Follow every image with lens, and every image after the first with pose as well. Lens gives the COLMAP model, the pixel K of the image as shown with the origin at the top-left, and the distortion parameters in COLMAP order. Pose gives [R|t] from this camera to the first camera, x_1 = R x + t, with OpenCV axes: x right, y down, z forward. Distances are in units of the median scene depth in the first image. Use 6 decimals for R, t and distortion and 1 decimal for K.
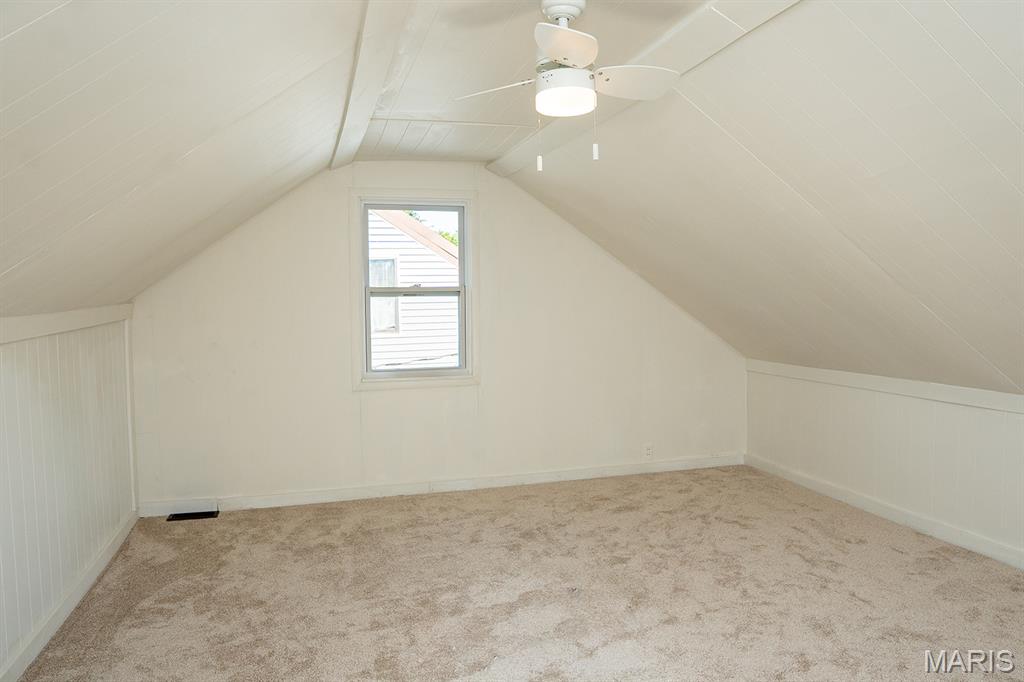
lens RADIAL K [[719.2, 0, 515.1], [0, 719.2, 348.2], [0, 0, 1]] dist [-0.105353, 0.075007]
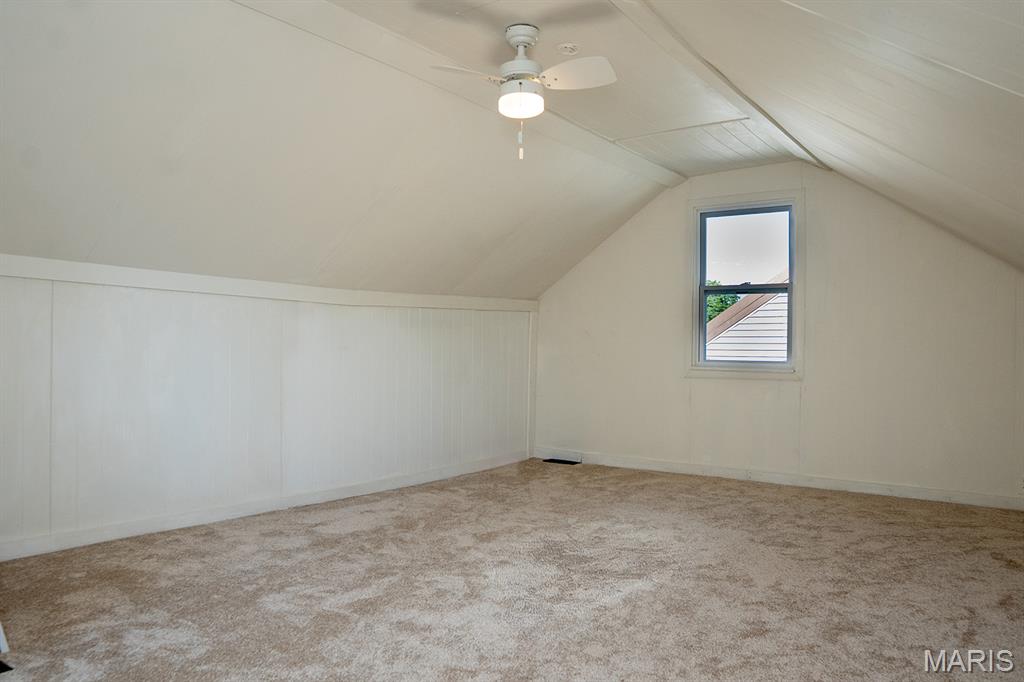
lens RADIAL K [[719.2, 0, 515.1], [0, 719.2, 348.2], [0, 0, 1]] dist [-0.105353, 0.075007]
pose [[0.611748, 0.021417, -0.790763, 0.558281], [-0.073878, 0.996811, -0.030155, 0.075575], [0.787595, 0.076867, 0.611379, 0.096360]]
